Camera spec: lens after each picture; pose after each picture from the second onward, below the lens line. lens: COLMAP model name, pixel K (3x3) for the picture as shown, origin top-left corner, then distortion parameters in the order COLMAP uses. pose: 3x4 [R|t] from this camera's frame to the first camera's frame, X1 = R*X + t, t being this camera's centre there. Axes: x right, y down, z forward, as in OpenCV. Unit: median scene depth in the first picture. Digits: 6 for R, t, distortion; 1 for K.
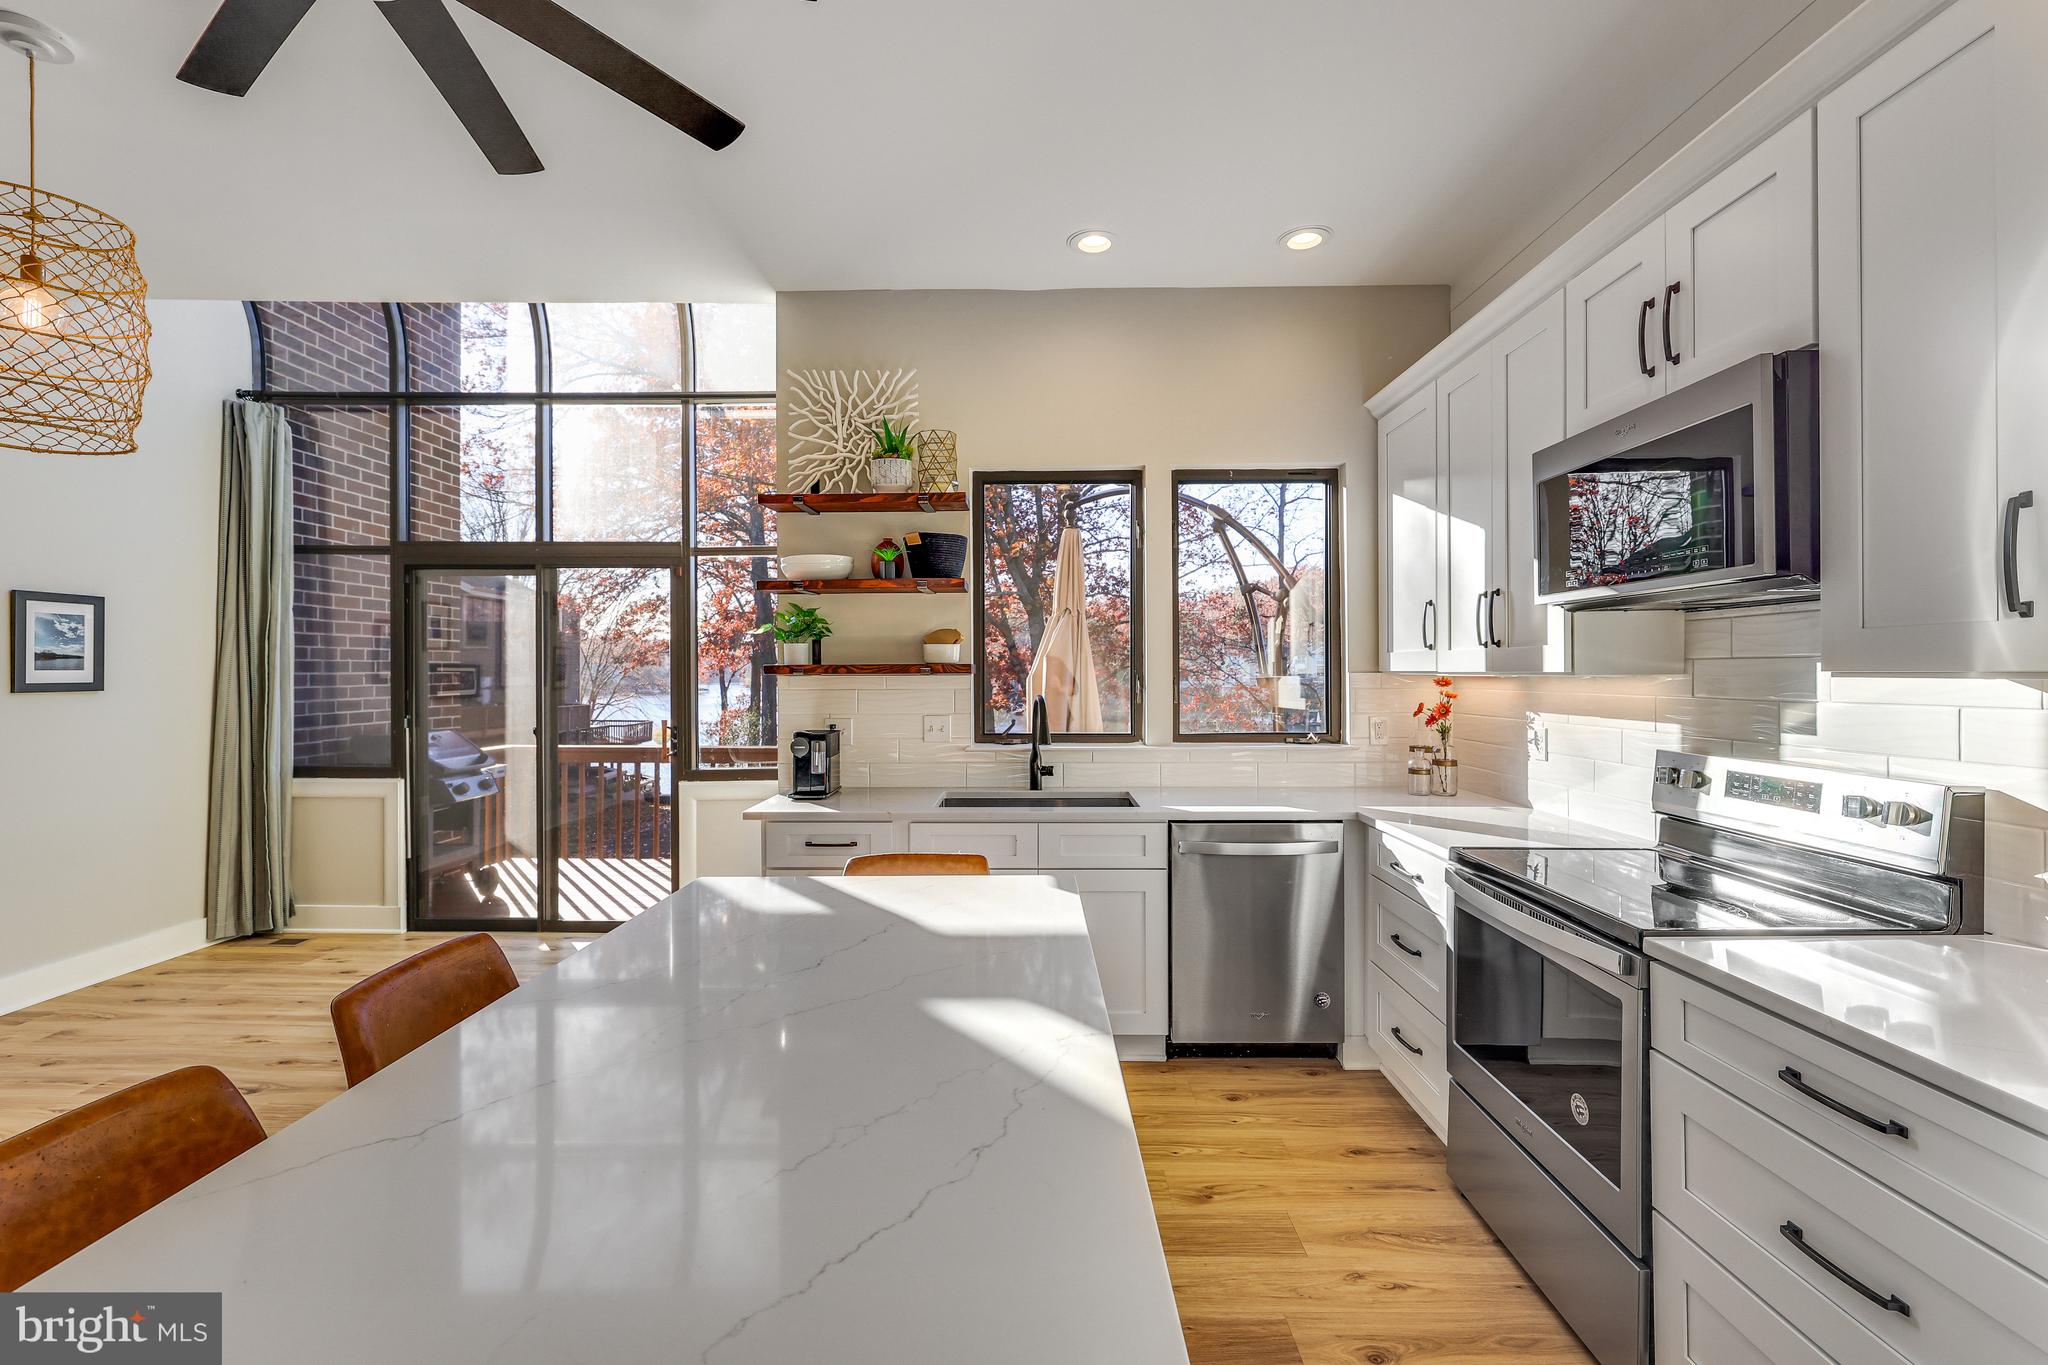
lens RADIAL K [[876.0, 0, 1019.0], [0, 876.0, 673.1], [0, 0, 1]] dist [0.002055, 0.000037]
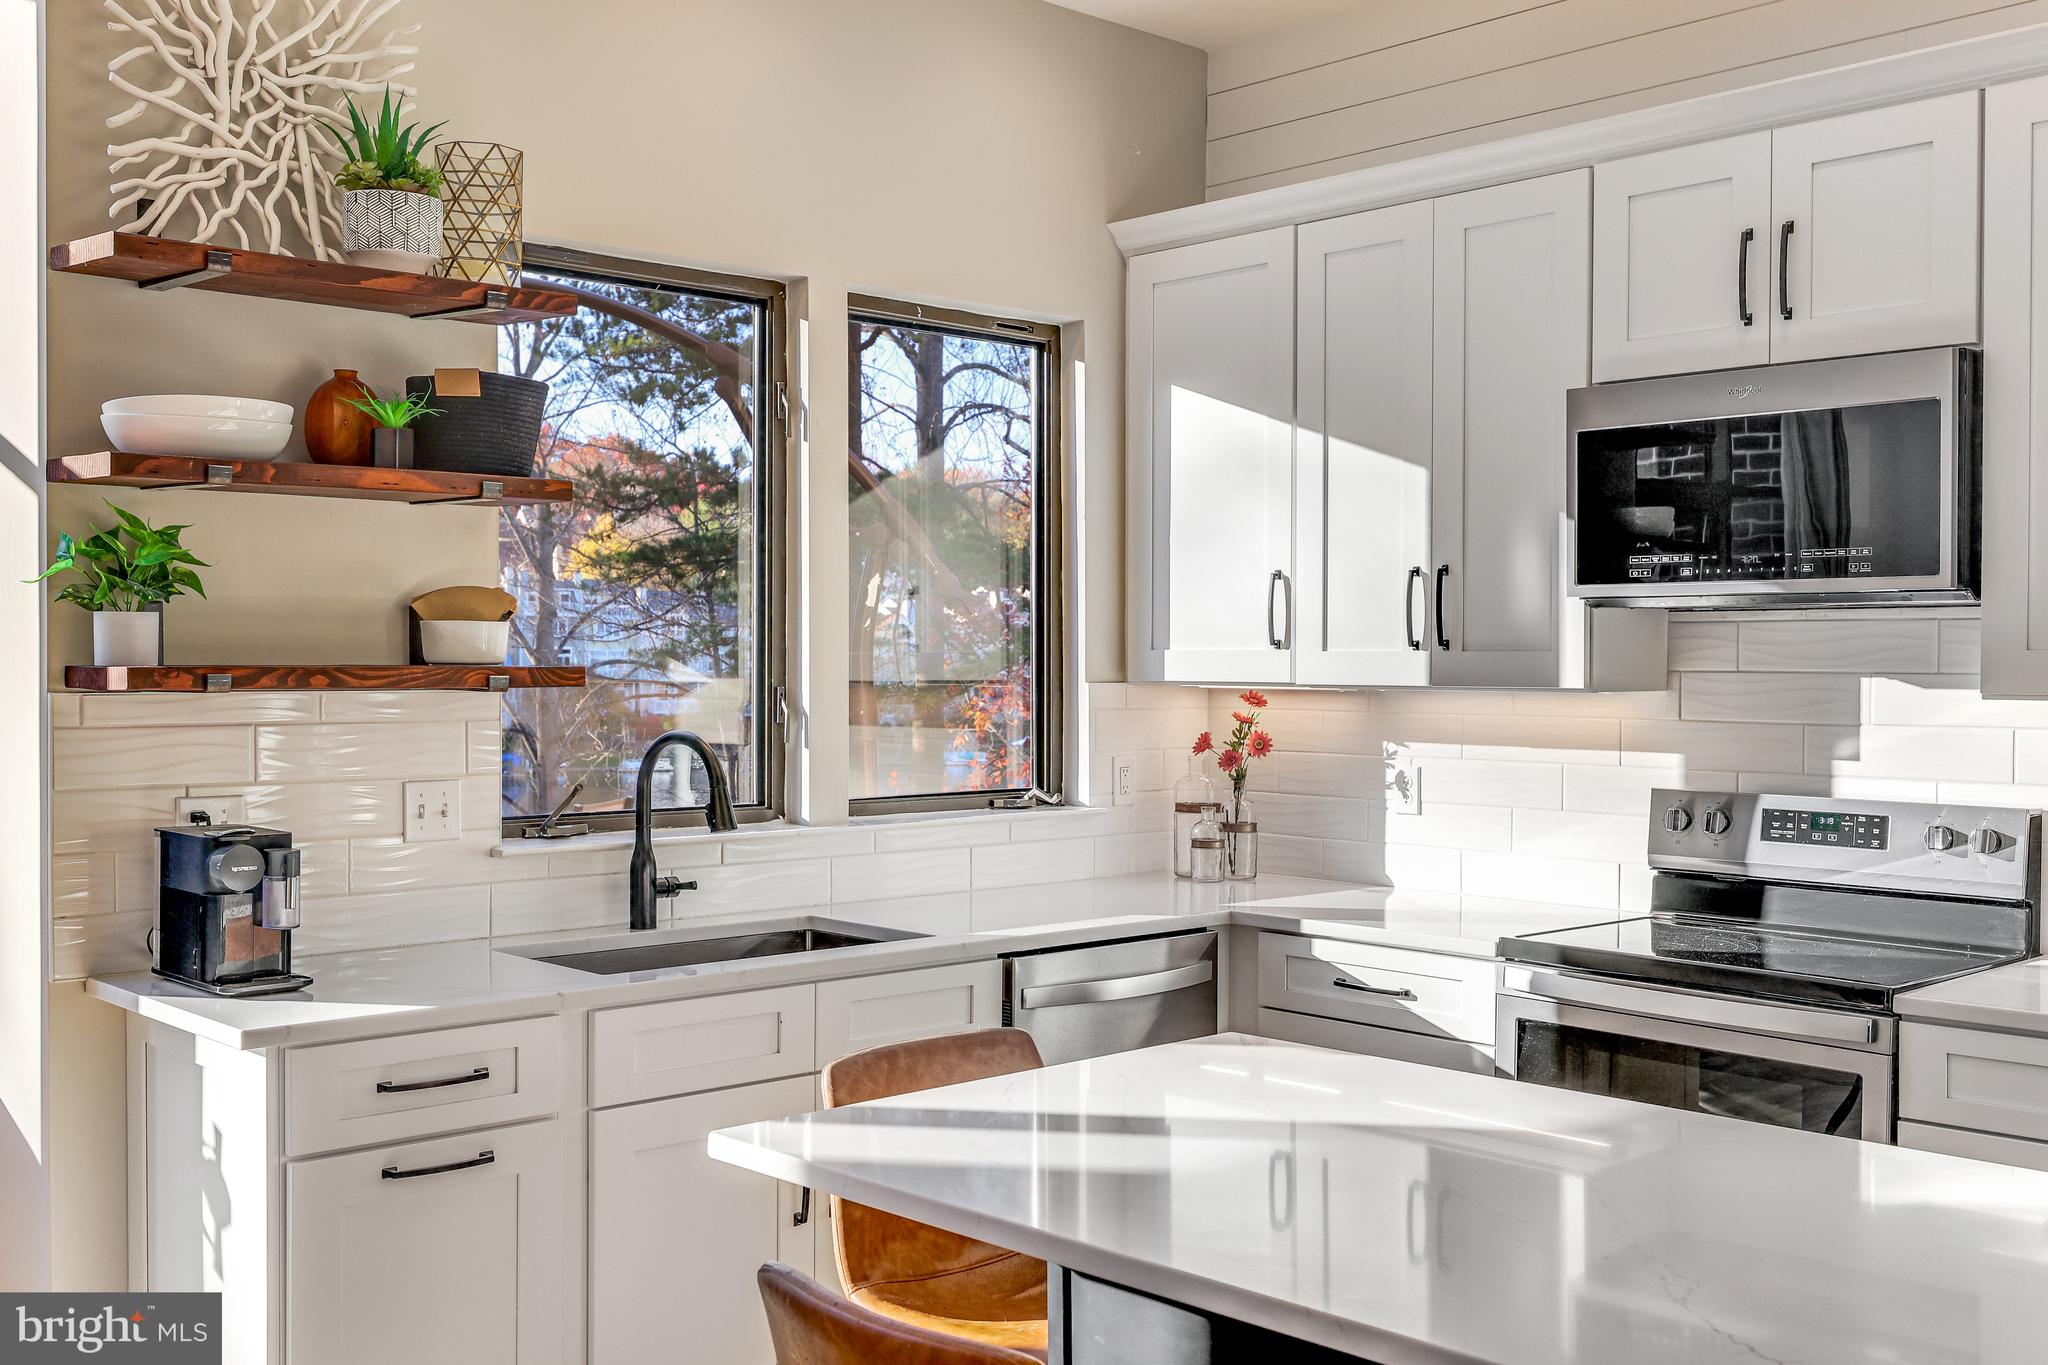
lens RADIAL K [[2008.8, 0, 1000.9], [0, 2008.8, 687.2], [0, 0, 1]] dist [-0.001589, 0.004479]
pose [[0.730437, -0.002617, 0.682975, -0.584778], [-0.005624, 0.999936, 0.009847, -0.010555], [-0.682957, -0.011034, 0.730375, 0.064162]]
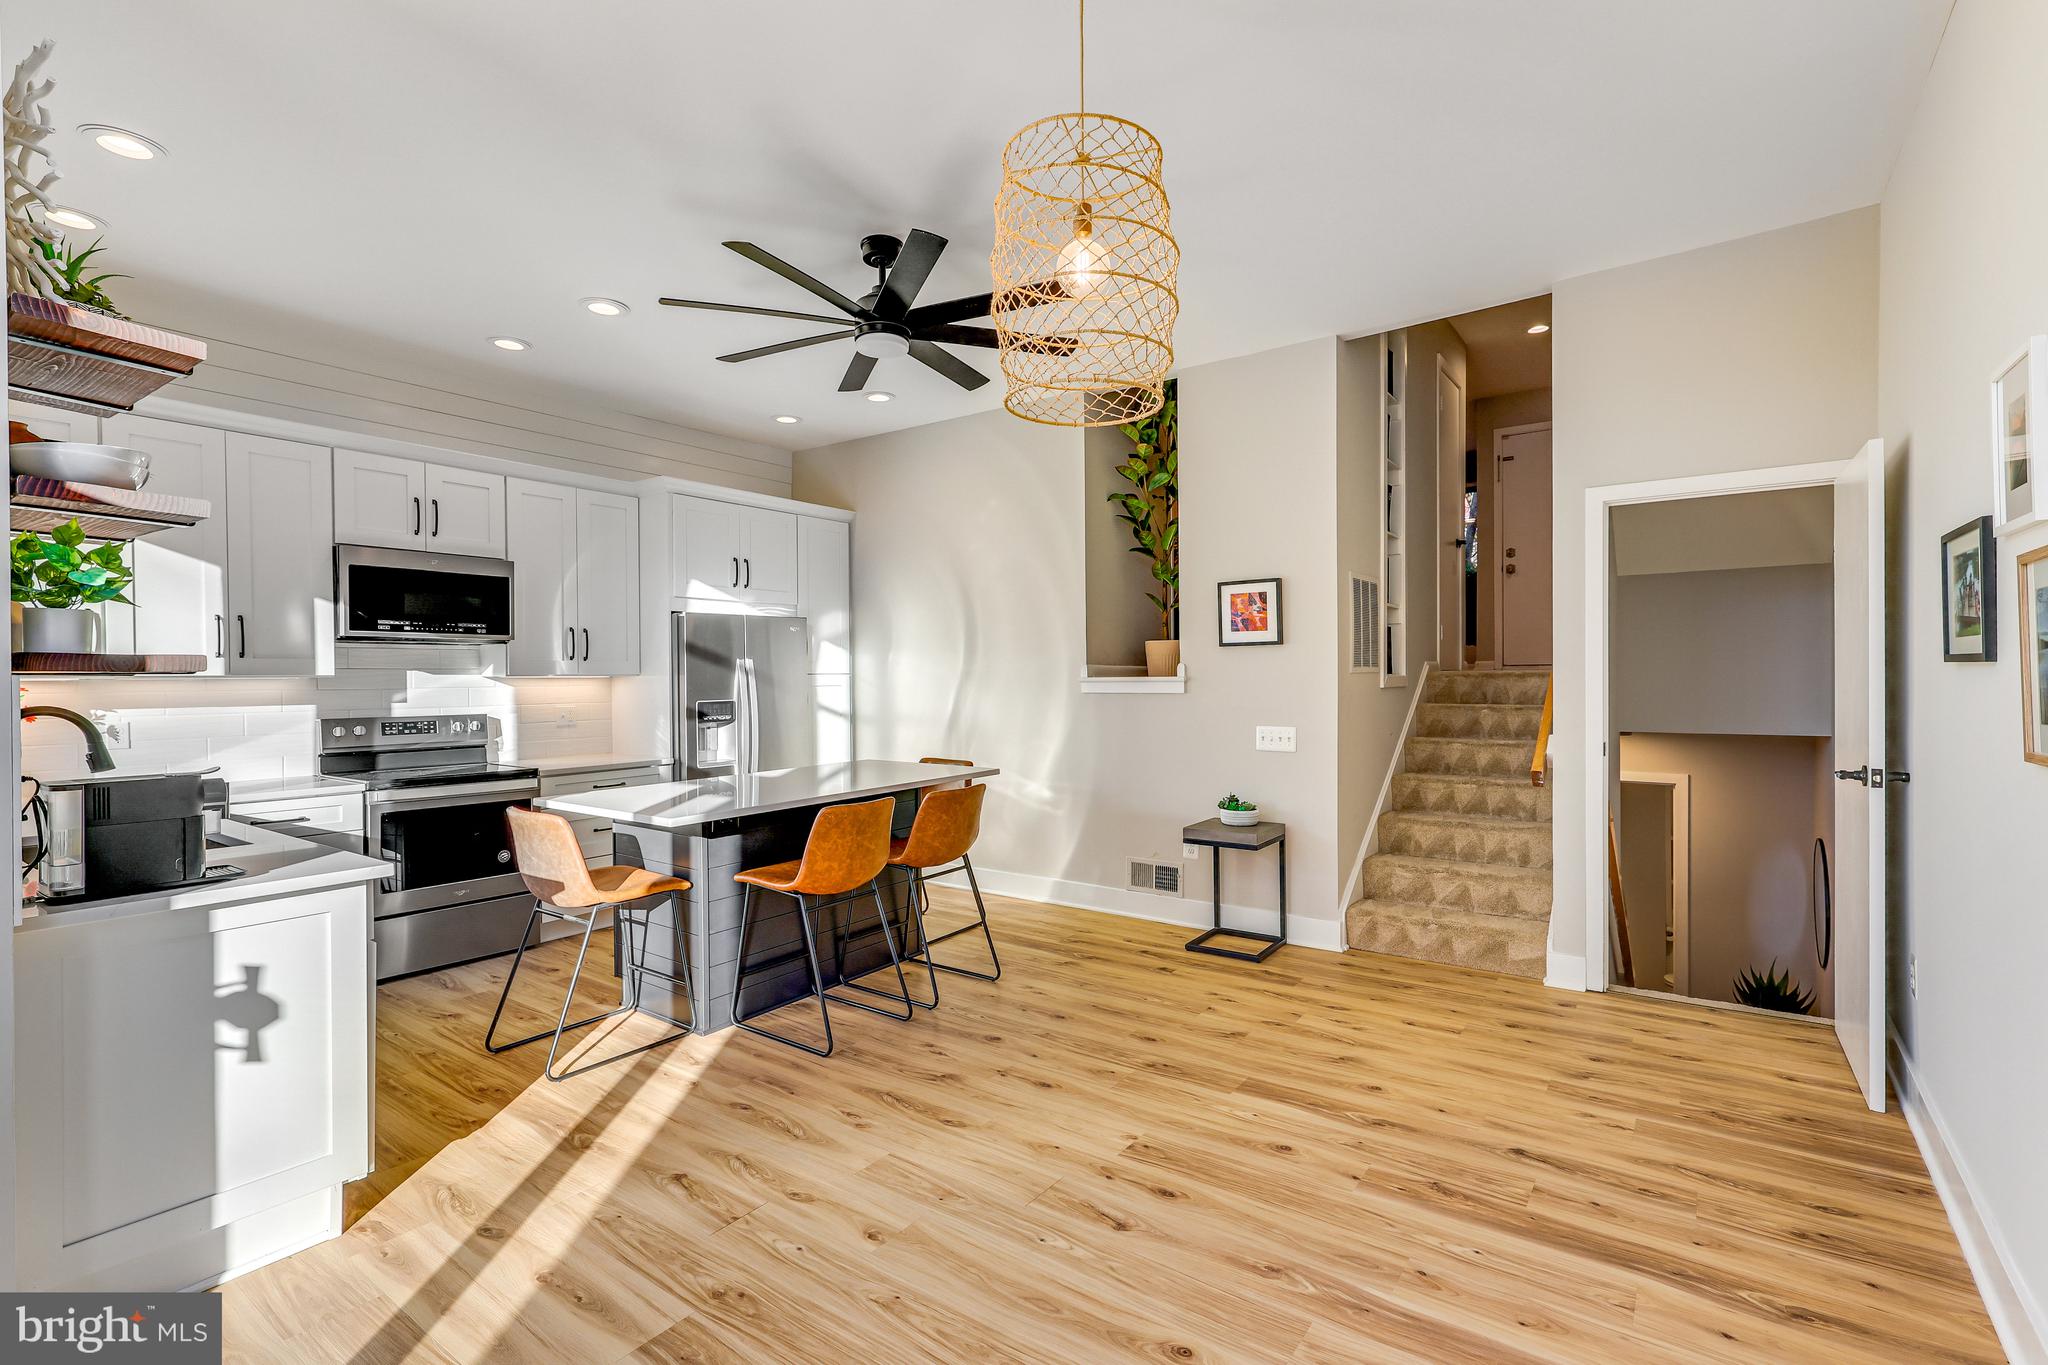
lens RADIAL K [[973.3, 0, 995.9], [0, 973.3, 680.7], [0, 0, 1]] dist [0.012964, 0.000030]
pose [[-0.794800, 0.004898, 0.606851, -1.000640], [0.009416, 0.999947, 0.004261, 0.008695], [-0.606798, 0.009101, -0.794804, 1.124007]]
